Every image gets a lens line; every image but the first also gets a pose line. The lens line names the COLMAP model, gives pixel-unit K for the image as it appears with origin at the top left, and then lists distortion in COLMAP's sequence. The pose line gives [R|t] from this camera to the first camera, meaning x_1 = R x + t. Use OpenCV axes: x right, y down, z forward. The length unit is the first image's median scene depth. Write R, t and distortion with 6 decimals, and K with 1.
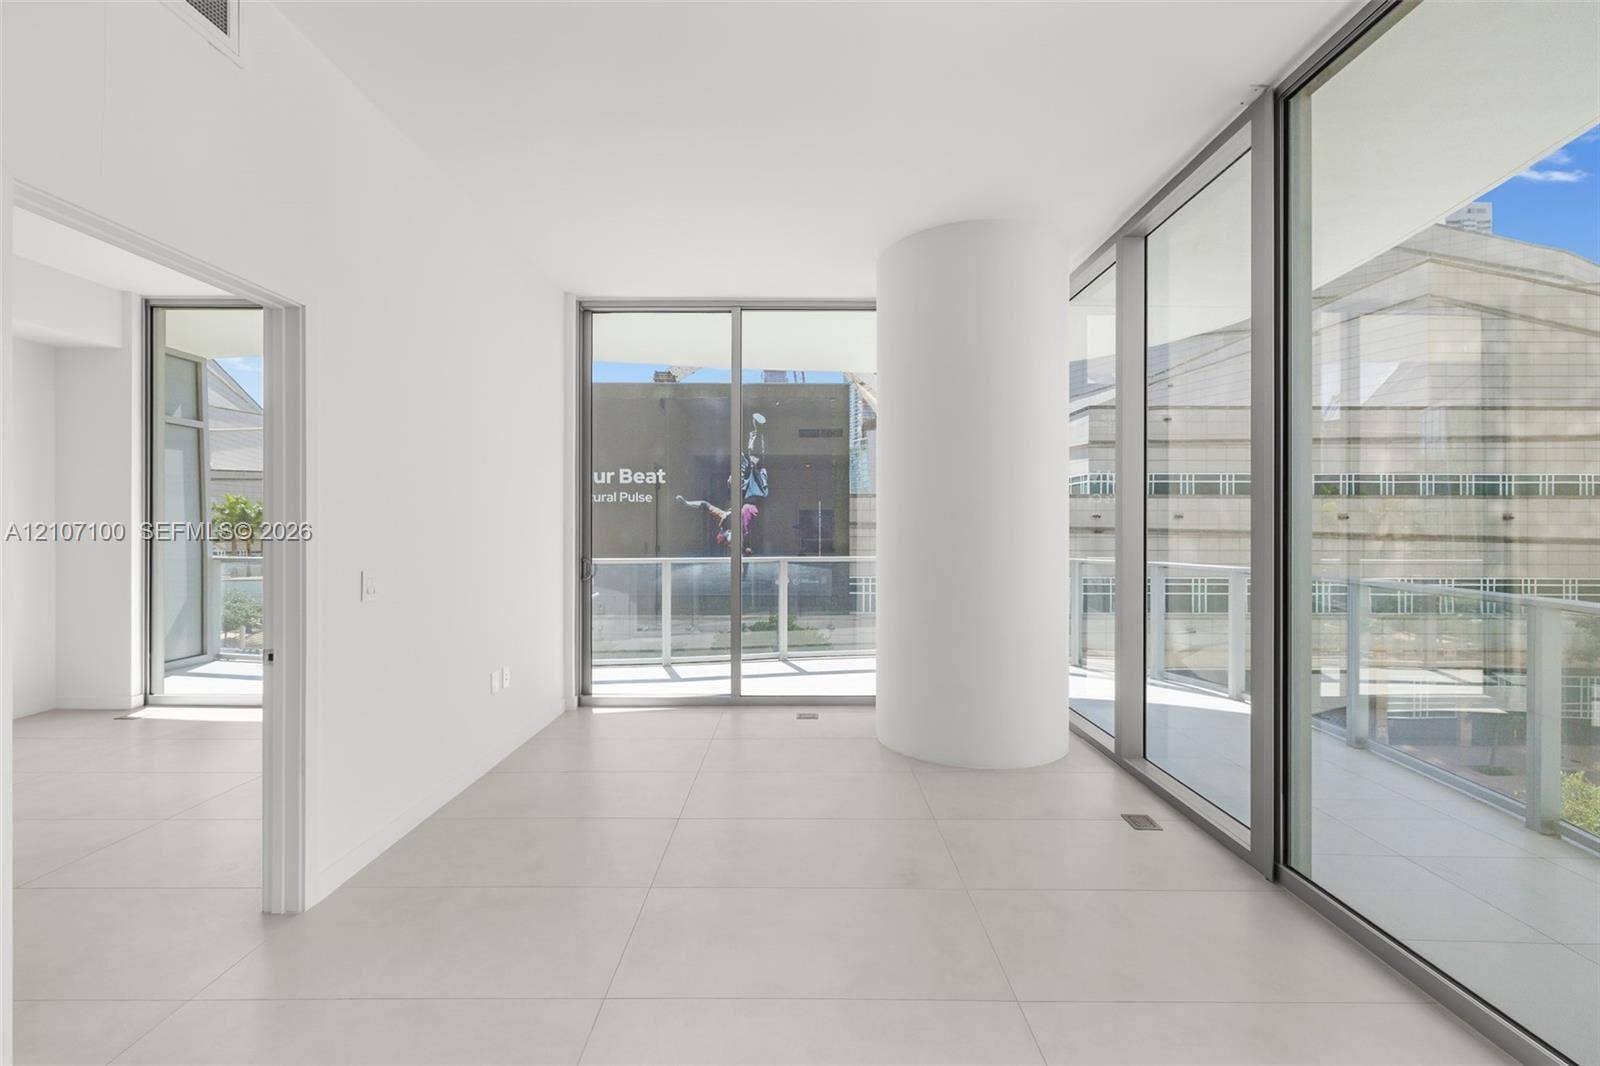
lens RADIAL K [[668.9, 0, 802.3], [0, 668.9, 526.5], [0, 0, 1]] dist [-0.011110, 0.000204]
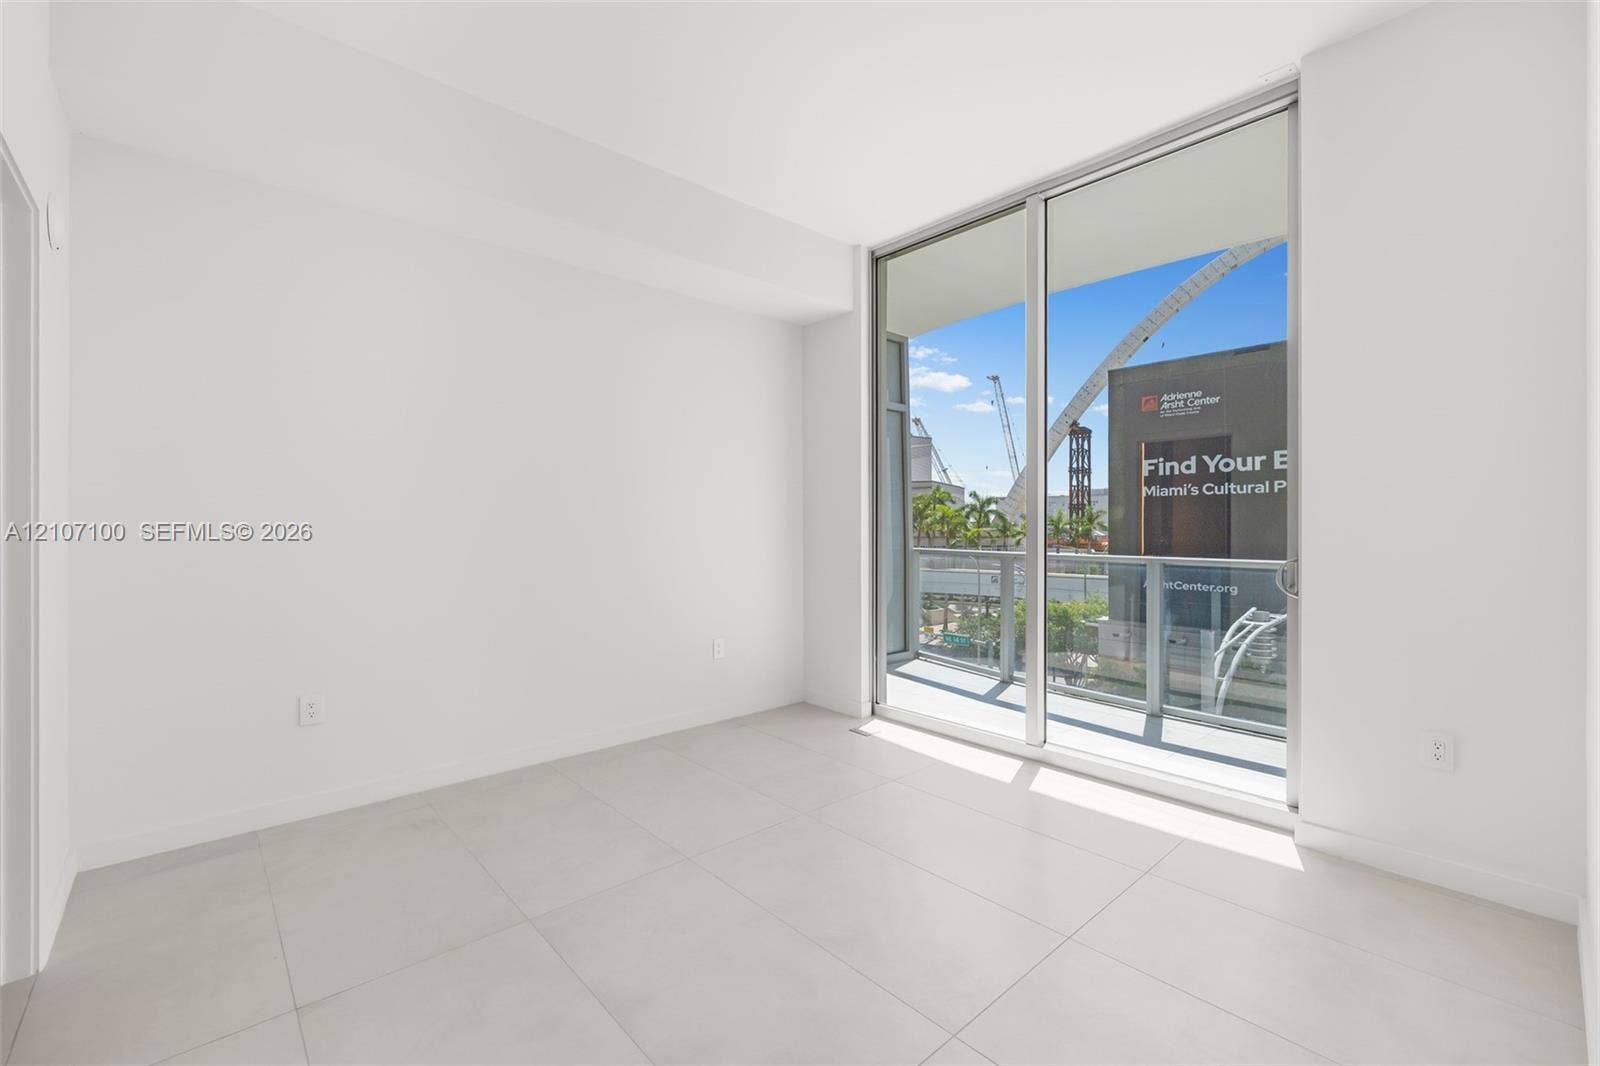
lens RADIAL K [[673.3, 0, 808.8], [0, 673.3, 535.0], [0, 0, 1]] dist [0.001975, 0.000257]
pose [[0.680687, 0.008084, -0.732530, -0.383032], [0.000775, 0.999931, 0.011756, 0.020841], [0.732574, -0.008570, 0.680633, 0.319380]]
